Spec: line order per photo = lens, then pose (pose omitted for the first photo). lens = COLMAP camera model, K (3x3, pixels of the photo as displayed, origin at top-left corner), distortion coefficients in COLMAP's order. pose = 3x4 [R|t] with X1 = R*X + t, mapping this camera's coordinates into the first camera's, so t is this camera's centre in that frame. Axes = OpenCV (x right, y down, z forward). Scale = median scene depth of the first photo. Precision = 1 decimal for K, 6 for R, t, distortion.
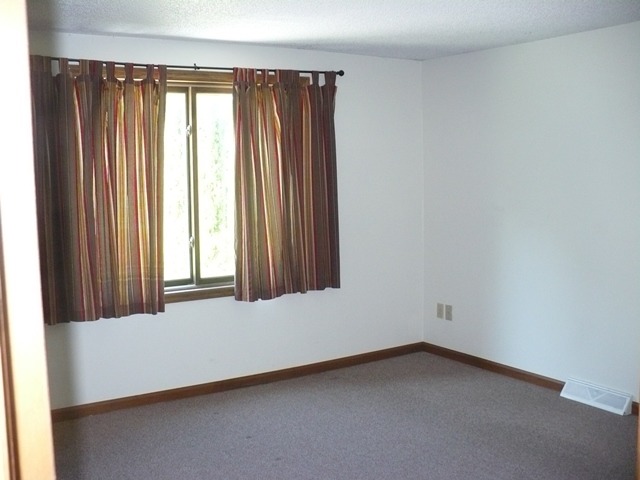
lens RADIAL K [[715.6, 0, 318.0], [0, 715.6, 252.4], [0, 0, 1]] dist [-0.301862, 0.466143]
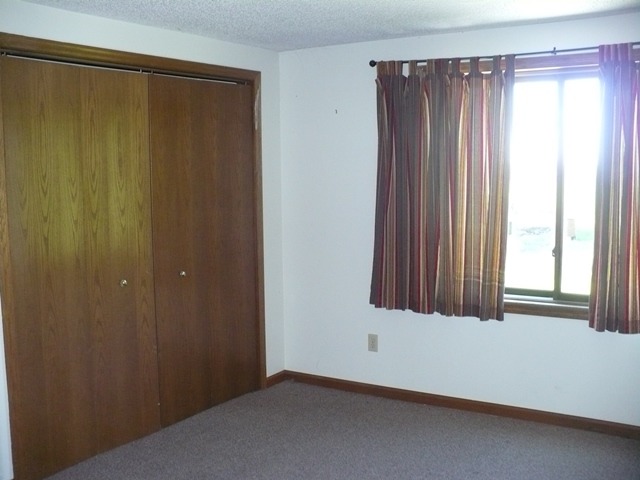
lens RADIAL K [[715.6, 0, 318.0], [0, 715.6, 252.4], [0, 0, 1]] dist [-0.301862, 0.466143]
pose [[0.409149, 0.109869, -0.905829, 0.527534], [-0.100456, 0.992114, 0.074960, -0.051648], [0.906921, 0.060326, 0.416959, 0.400580]]
